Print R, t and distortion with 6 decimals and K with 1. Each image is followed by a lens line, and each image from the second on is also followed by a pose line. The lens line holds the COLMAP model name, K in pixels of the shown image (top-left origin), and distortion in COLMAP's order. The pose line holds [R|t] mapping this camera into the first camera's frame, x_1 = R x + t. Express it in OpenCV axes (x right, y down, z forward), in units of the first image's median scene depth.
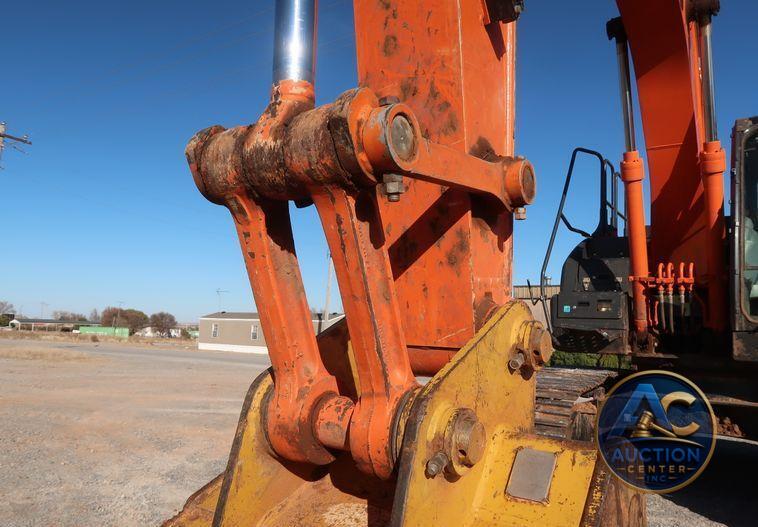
lens RADIAL K [[586.8, 0, 379.6], [0, 586.8, 283.6], [0, 0, 1]] dist [-0.002688, -0.005110]
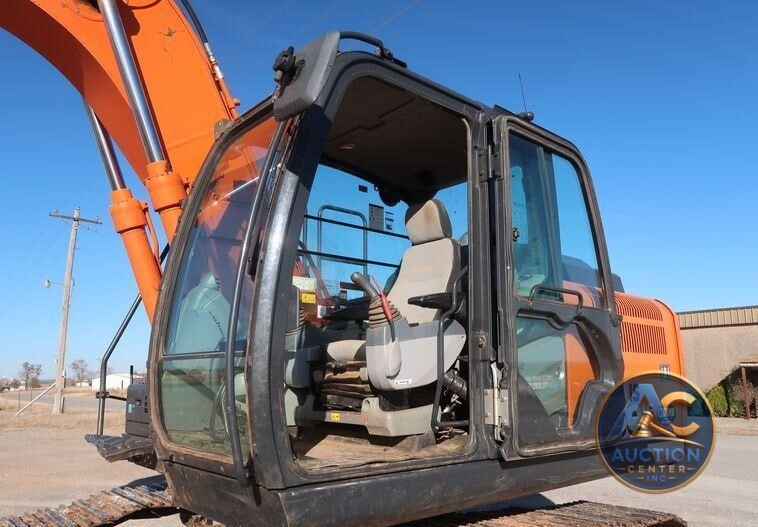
lens RADIAL K [[586.8, 0, 379.6], [0, 586.8, 283.6], [0, 0, 1]] dist [-0.002688, -0.005110]
pose [[0.971587, -0.085824, -0.220574, 3.186175], [0.069879, 0.994413, -0.079114, -0.125029], [0.226132, 0.061453, 0.972156, 1.419042]]
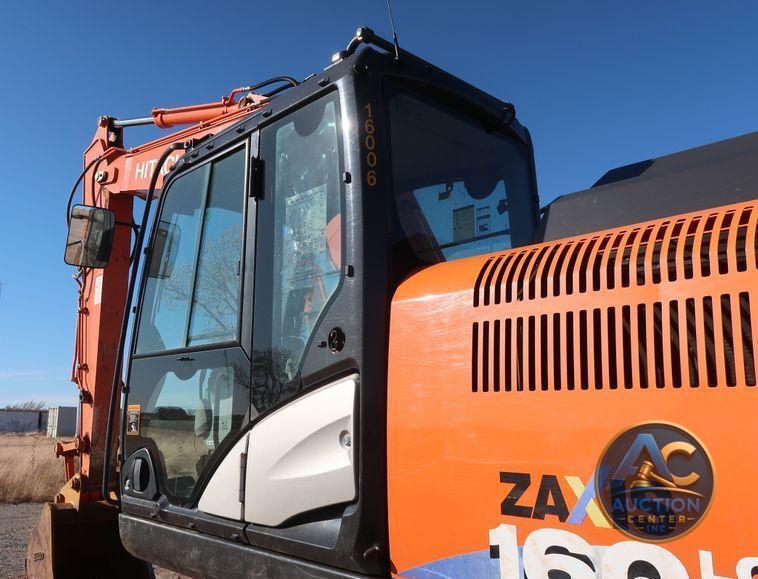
lens RADIAL K [[688.5, 0, 313.0], [0, 688.5, 289.5], [0, 0, 1]] dist [-0.002572, -0.000670]
pose [[-0.259361, -0.238562, -0.935853, 4.940519], [0.057282, 0.963506, -0.261486, 0.167278], [0.964080, -0.121427, -0.236231, 4.171220]]
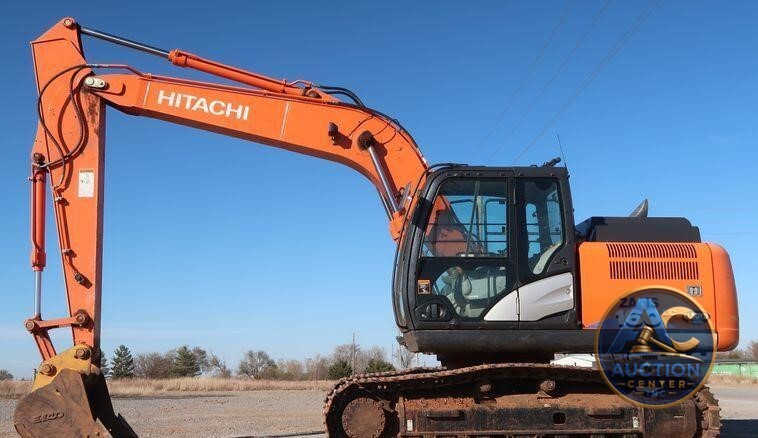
lens RADIAL K [[836.2, 0, 378.4], [0, 836.2, 236.8], [0, 0, 1]] dist [0.009610, -0.002926]
pose [[0.622370, -0.173880, -0.763165, 7.473662], [0.111210, 0.984765, -0.133677, 0.378493], [0.774782, -0.001675, 0.632226, -1.483740]]
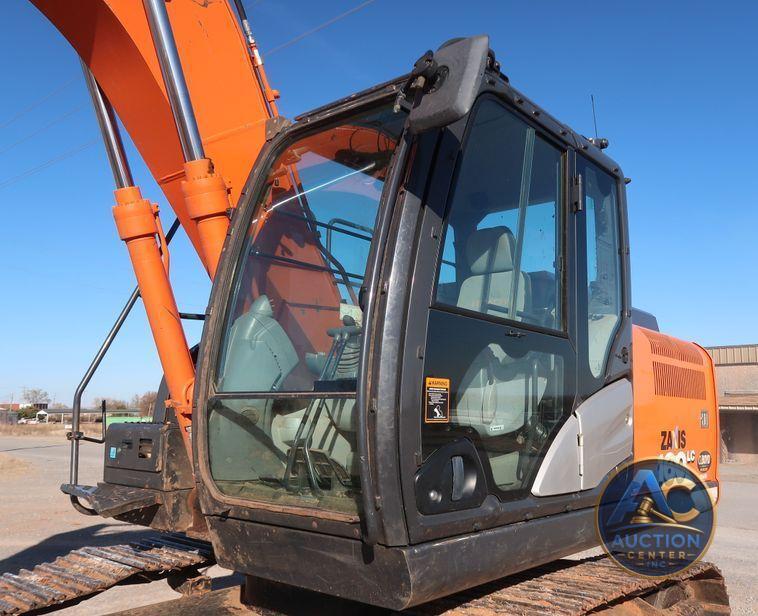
lens RADIAL K [[675.6, 0, 437.0], [0, 675.6, 328.9], [0, 0, 1]] dist [-0.003616, -0.002870]
pose [[0.998574, -0.039280, -0.036140, 2.729602], [0.037921, 0.998575, -0.037558, -0.177601], [0.037564, 0.036134, 0.998641, 1.279687]]
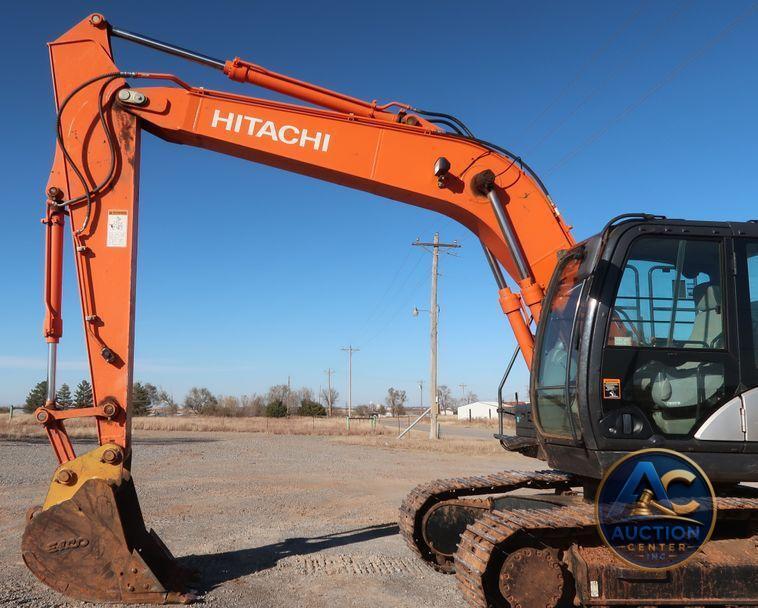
lens RADIAL K [[720.1, 0, 295.9], [0, 720.1, 306.1], [0, 0, 1]] dist [-0.022989, 0.011353]
pose [[0.621099, -0.139297, -0.771254, 4.668368], [0.082070, 0.990228, -0.112754, -0.214873], [0.779423, 0.006735, 0.626462, -0.884411]]
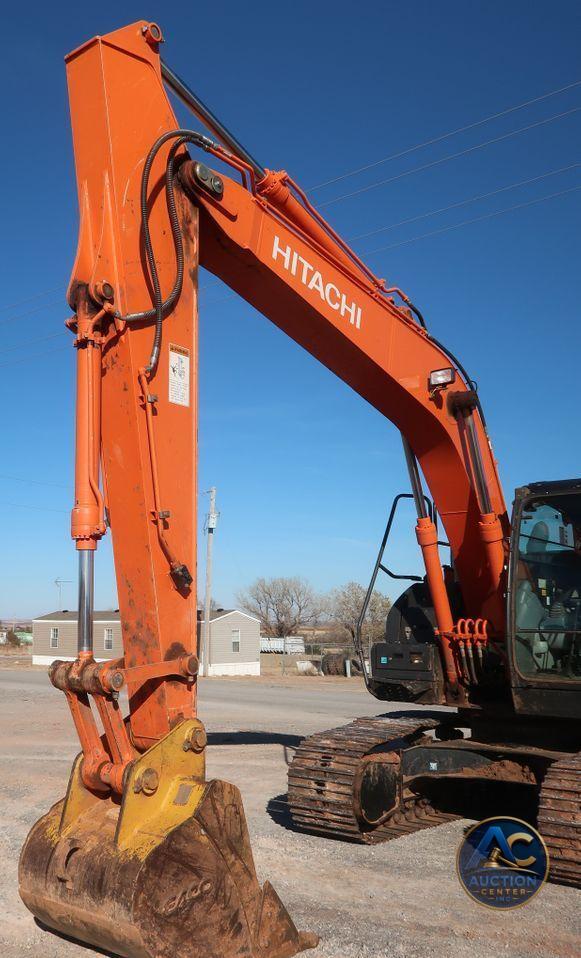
lens RADIAL K [[869.3, 0, 145.7], [0, 869.3, 500.7], [0, 0, 1]] dist [-0.009600, 0.001304]
pose [[0.985396, -0.051102, -0.162427, 0.671415], [0.040145, 0.996736, -0.070039, -0.594460], [0.165476, 0.062496, 0.984232, -2.434280]]
